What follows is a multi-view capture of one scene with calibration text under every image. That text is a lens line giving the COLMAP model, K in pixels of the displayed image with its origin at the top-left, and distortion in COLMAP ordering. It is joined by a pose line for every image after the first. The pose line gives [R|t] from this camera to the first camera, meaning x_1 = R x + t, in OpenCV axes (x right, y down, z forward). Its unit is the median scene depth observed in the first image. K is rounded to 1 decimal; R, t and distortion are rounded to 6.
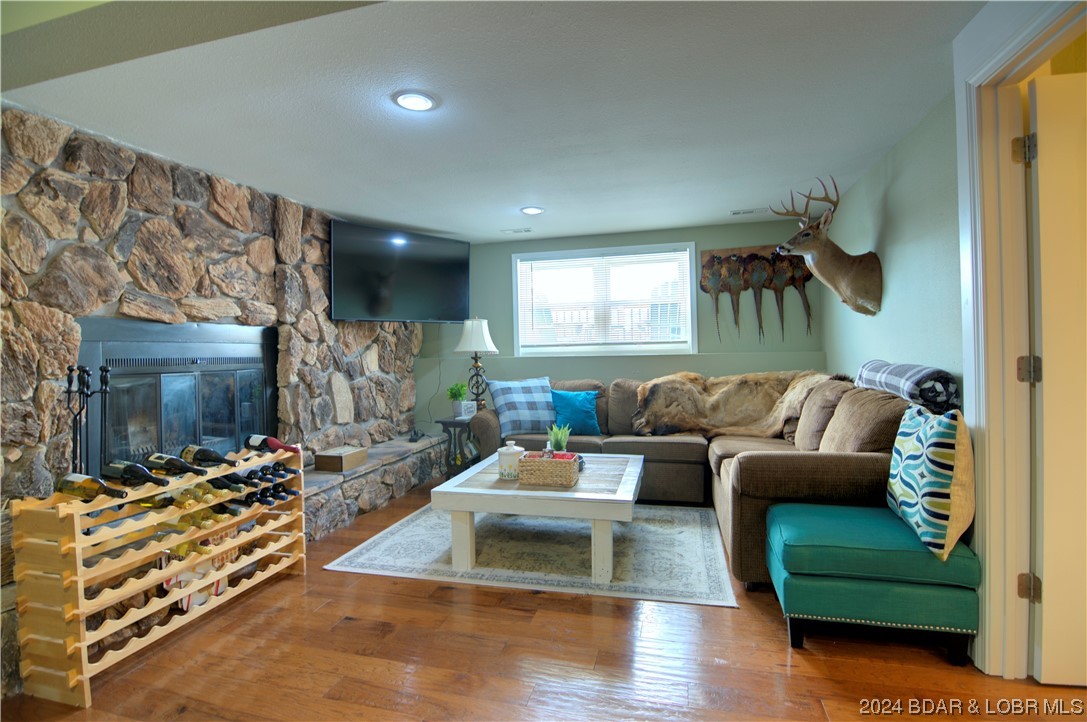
lens RADIAL K [[521.4, 0, 538.1], [0, 521.4, 360.8], [0, 0, 1]] dist [-0.013230, -0.007681]
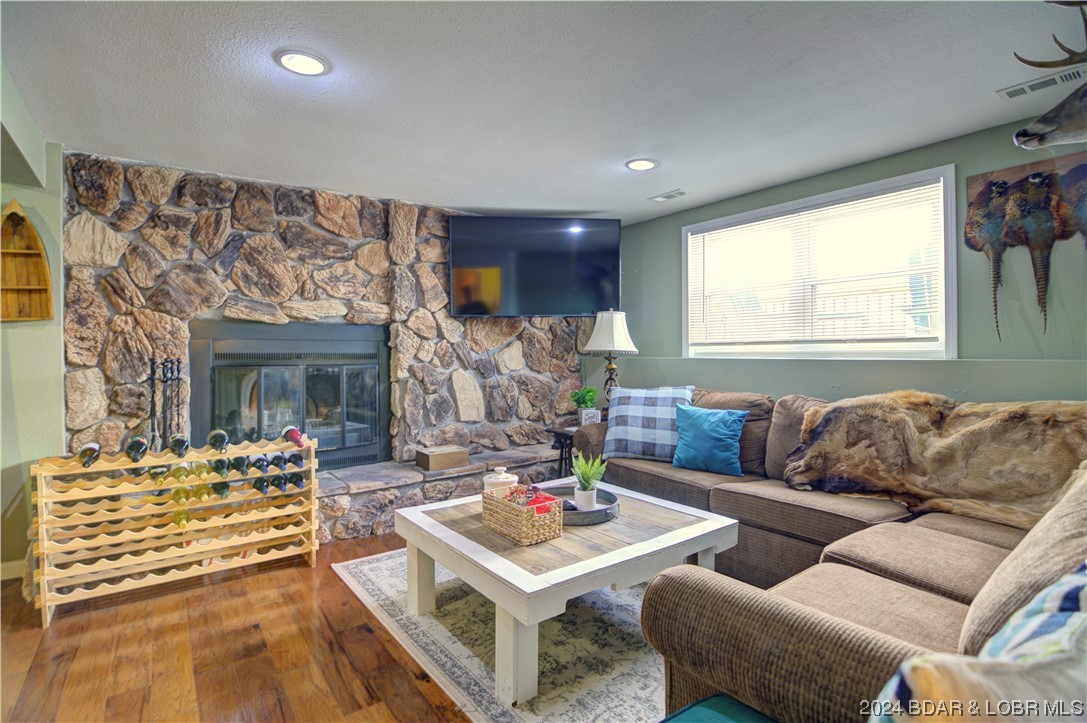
lens RADIAL K [[521.4, 0, 537.3], [0, 521.4, 359.3], [0, 0, 1]] dist [-0.013230, -0.007681]
pose [[0.781155, 0.024068, -0.623873, 0.407212], [-0.021560, 0.999701, 0.011571, -0.014198], [0.623965, 0.004412, 0.781440, 0.370382]]
